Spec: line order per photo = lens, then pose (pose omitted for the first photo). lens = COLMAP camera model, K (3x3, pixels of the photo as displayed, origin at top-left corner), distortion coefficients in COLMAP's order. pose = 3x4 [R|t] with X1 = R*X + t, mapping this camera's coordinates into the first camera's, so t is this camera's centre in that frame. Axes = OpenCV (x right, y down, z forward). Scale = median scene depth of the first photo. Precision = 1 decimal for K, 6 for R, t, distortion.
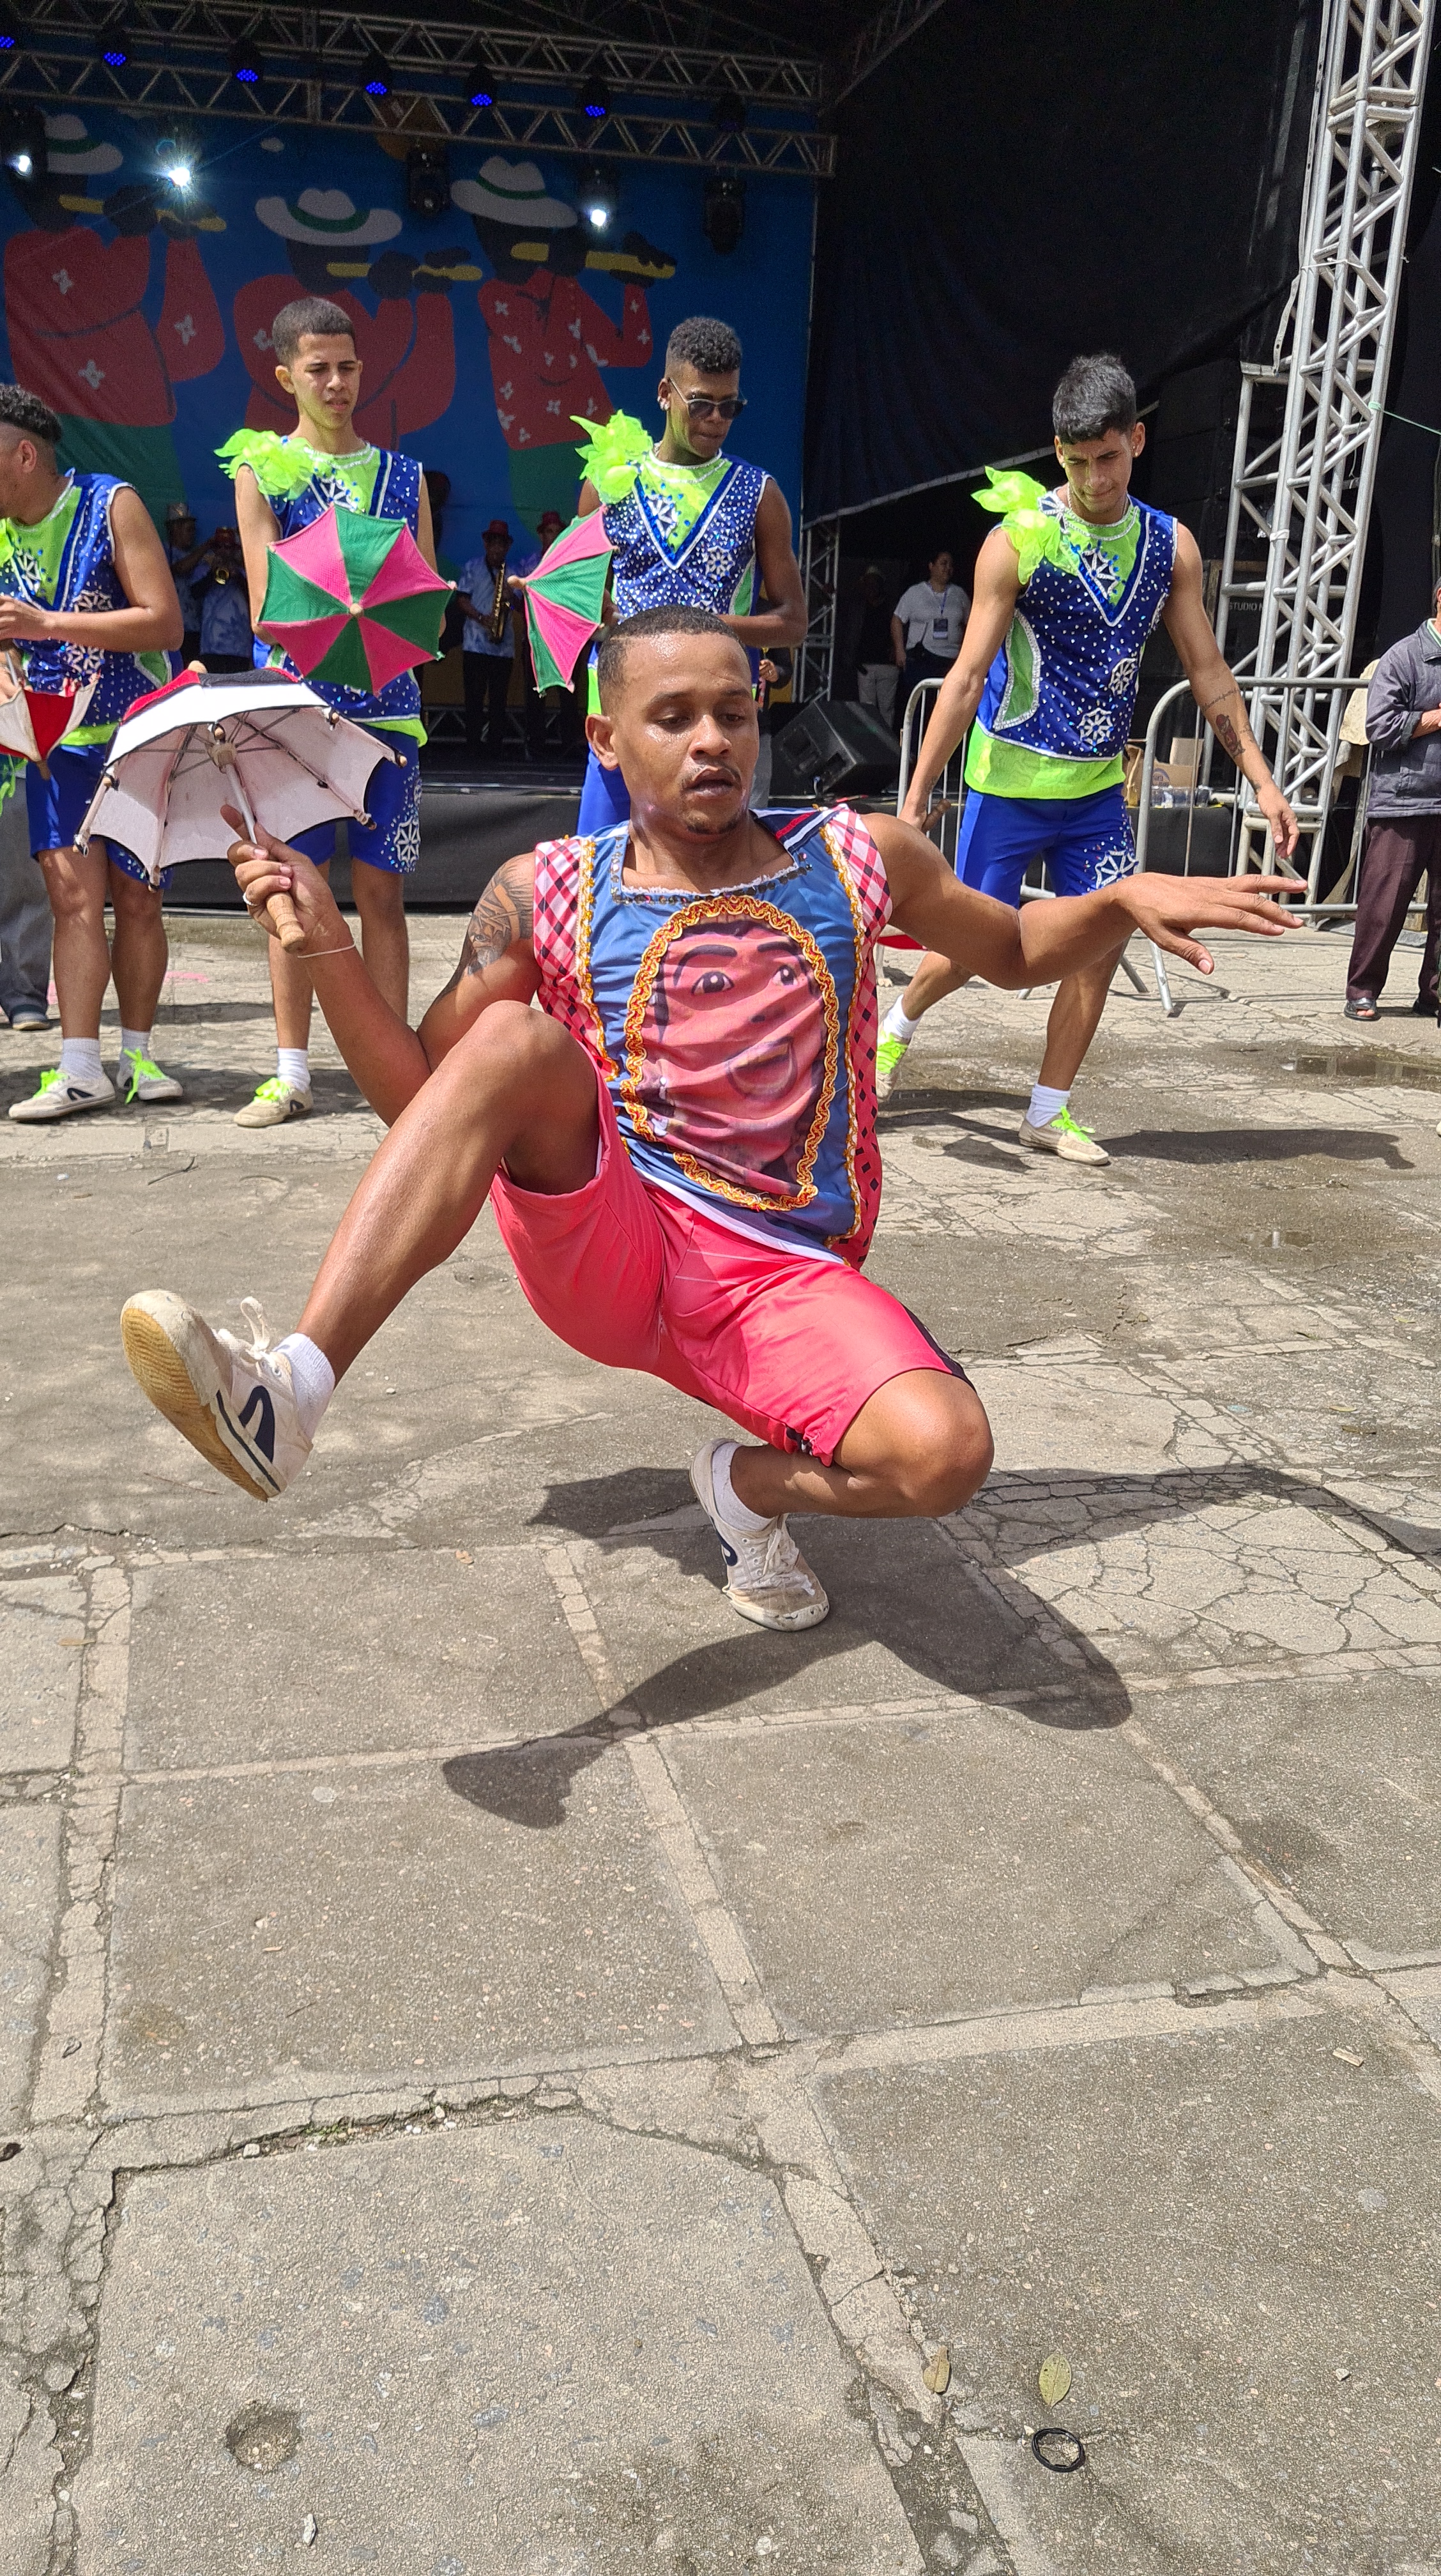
lens RADIAL K [[1953.6, 0, 715.8], [0, 1953.6, 1266.9], [0, 0, 1]] dist [0.067817, -0.050195]
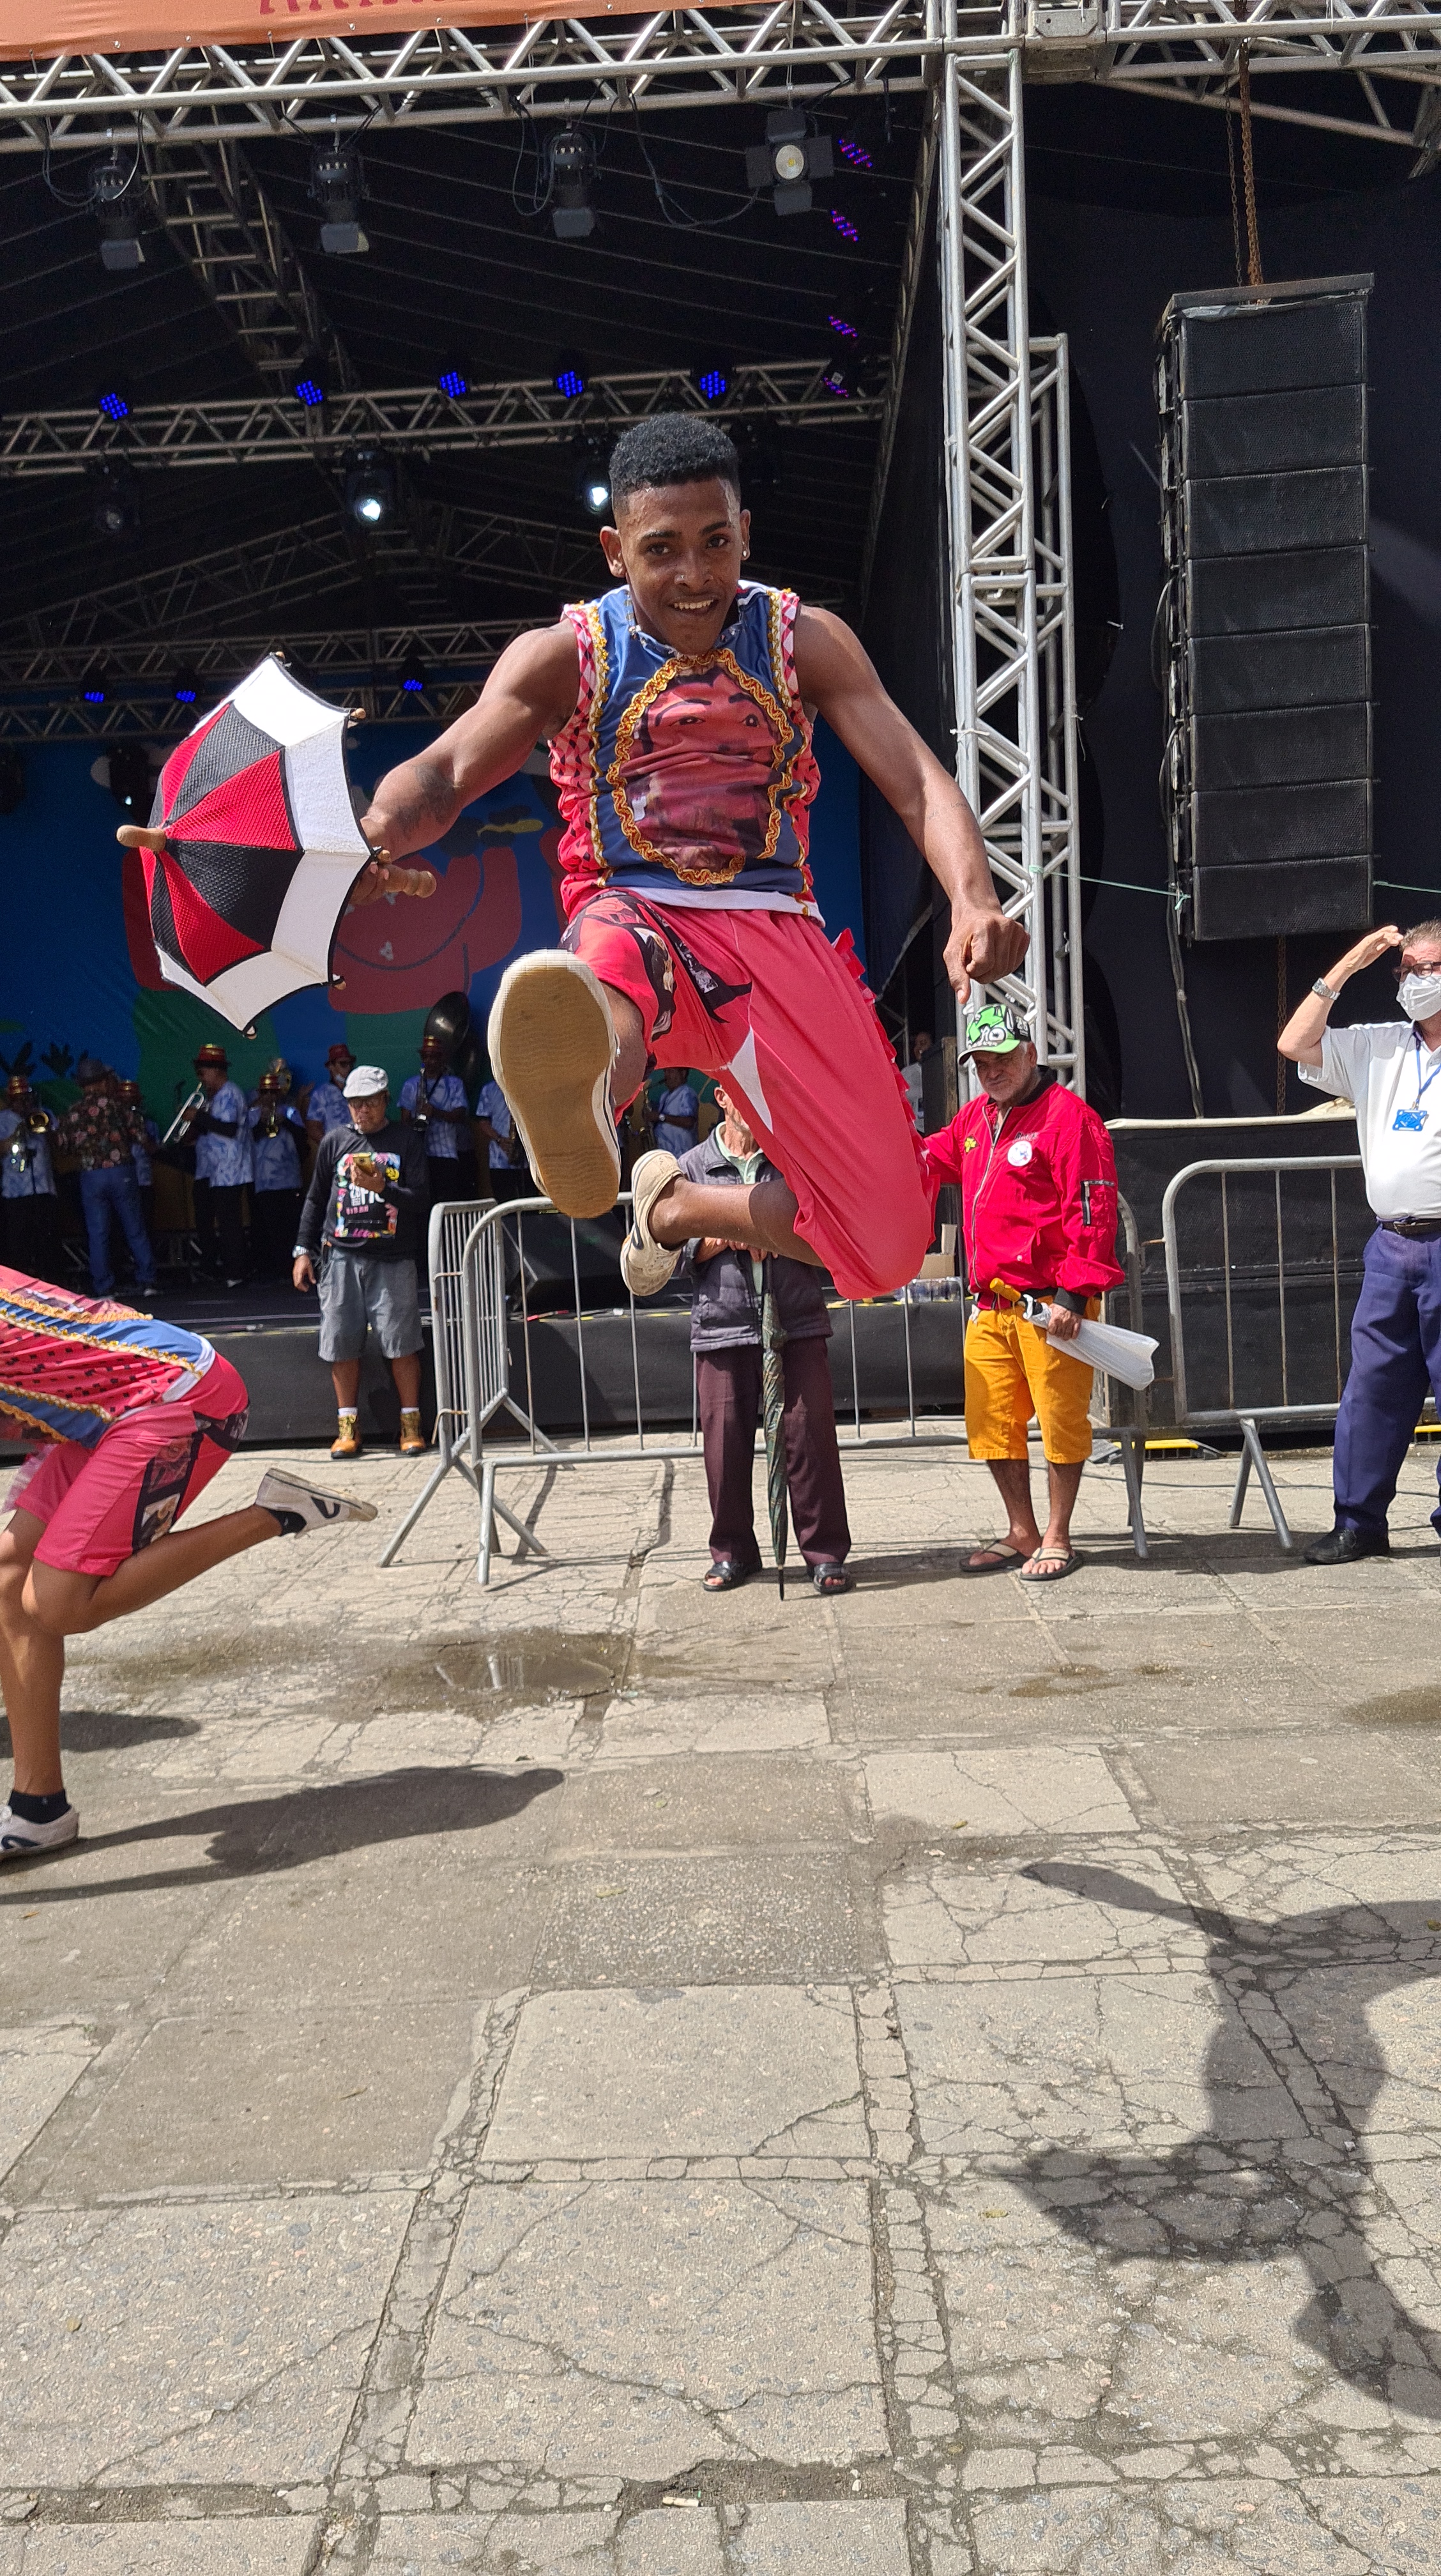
lens RADIAL K [[1953.6, 0, 726.6], [0, 1953.6, 1267.8], [0, 0, 1]] dist [0.067817, -0.050195]
pose [[0.962452, -0.064514, -0.263674, 0.249847], [0.003098, 0.973895, -0.226978, -0.032948], [0.271434, 0.217639, 0.937527, 0.097816]]
